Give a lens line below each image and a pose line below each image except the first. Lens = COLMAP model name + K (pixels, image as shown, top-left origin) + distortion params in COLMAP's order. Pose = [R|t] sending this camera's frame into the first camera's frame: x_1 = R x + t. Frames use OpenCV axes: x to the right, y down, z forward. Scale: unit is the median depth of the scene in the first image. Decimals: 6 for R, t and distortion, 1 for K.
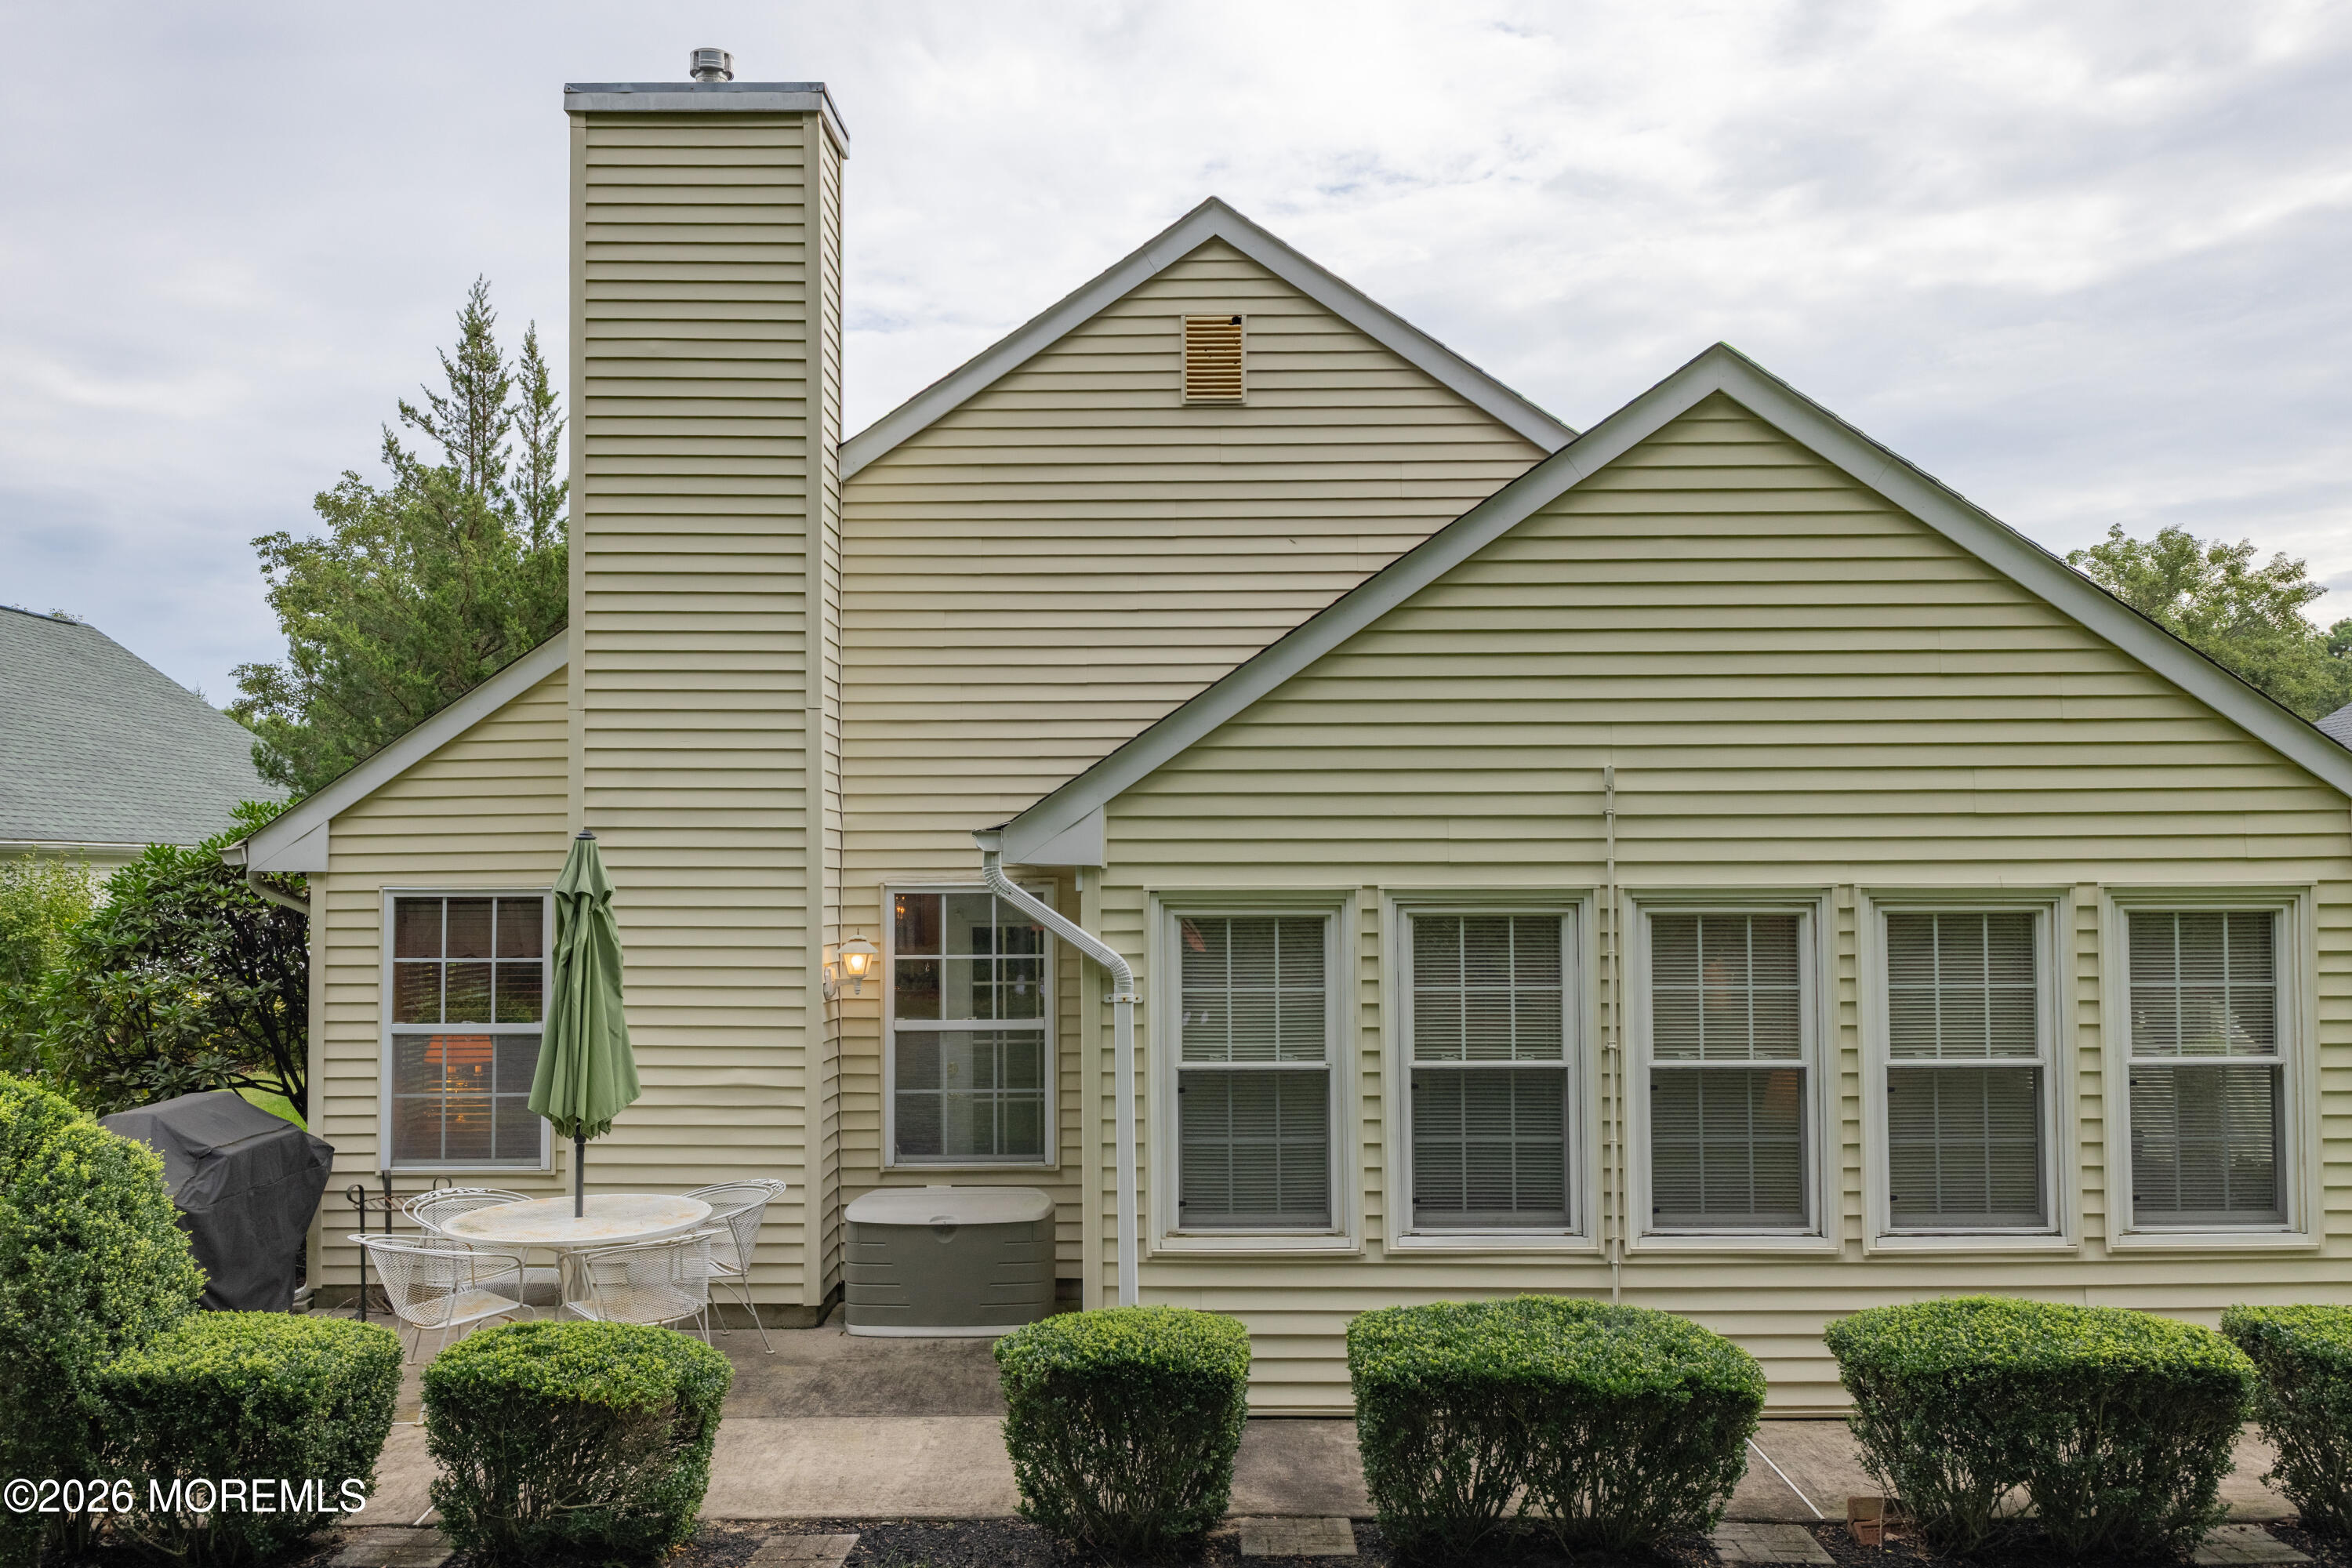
lens RADIAL K [[2478.3, 0, 1176.0], [0, 2478.3, 784.0], [0, 0, 1]] dist [0.015575, -0.006512]
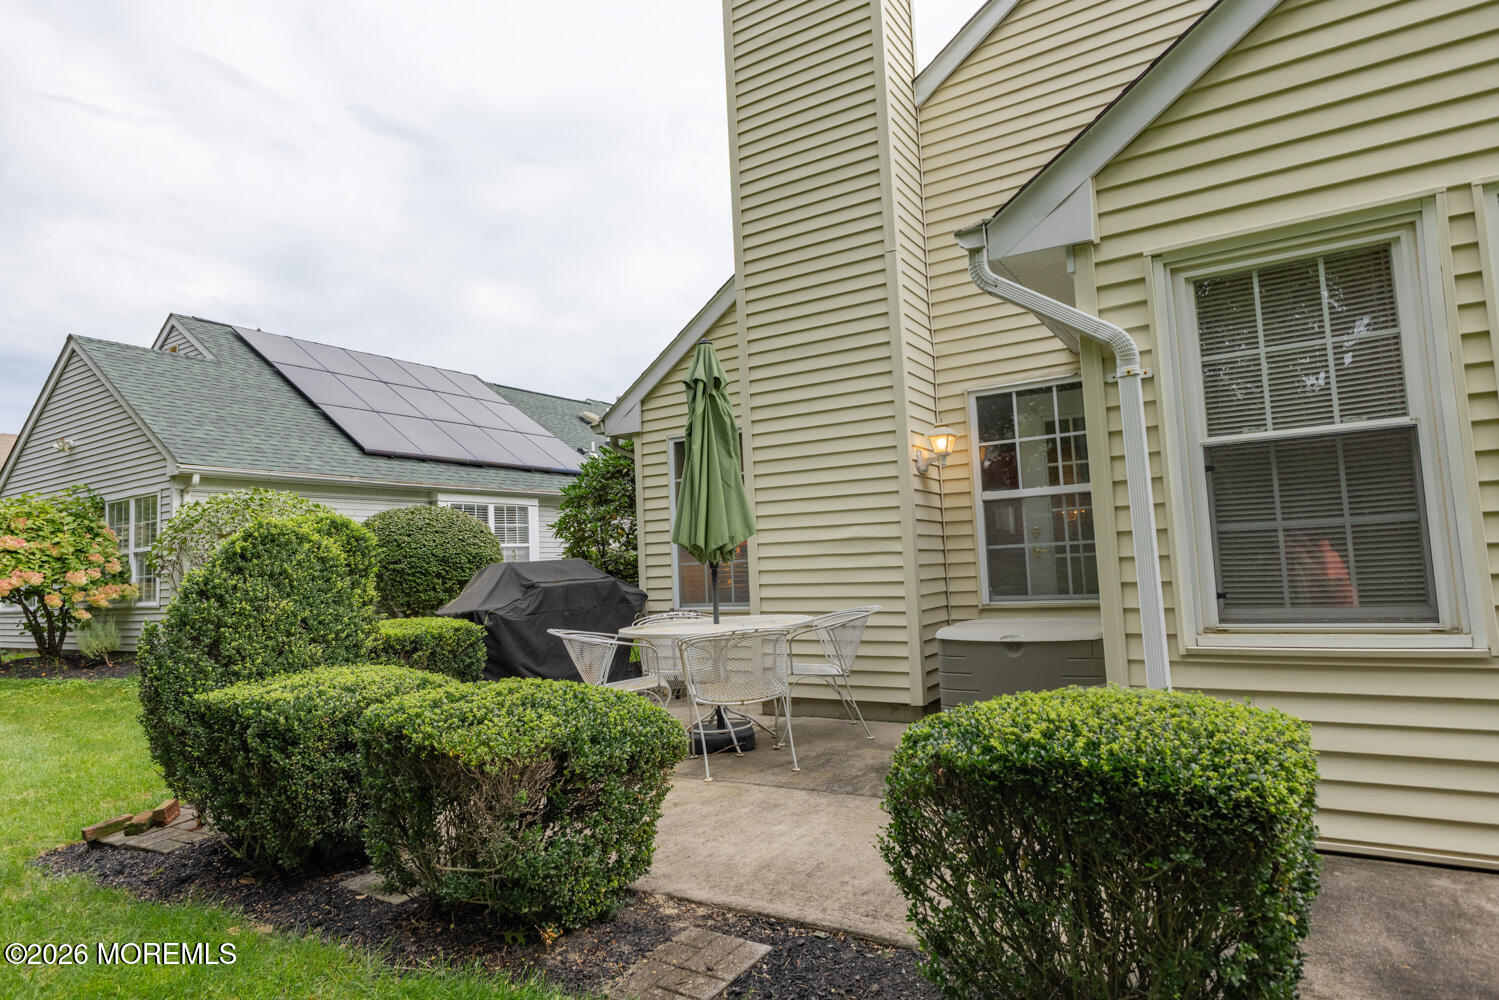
lens RADIAL K [[861.6, 0, 729.6], [0, 861.6, 502.7], [0, 0, 1]] dist [0.004061, -0.002370]
pose [[0.837595, -0.074754, -0.541153, 0.024909], [0.043879, 0.996599, -0.069752, 0.150227], [0.544527, 0.034679, 0.838026, 0.645776]]
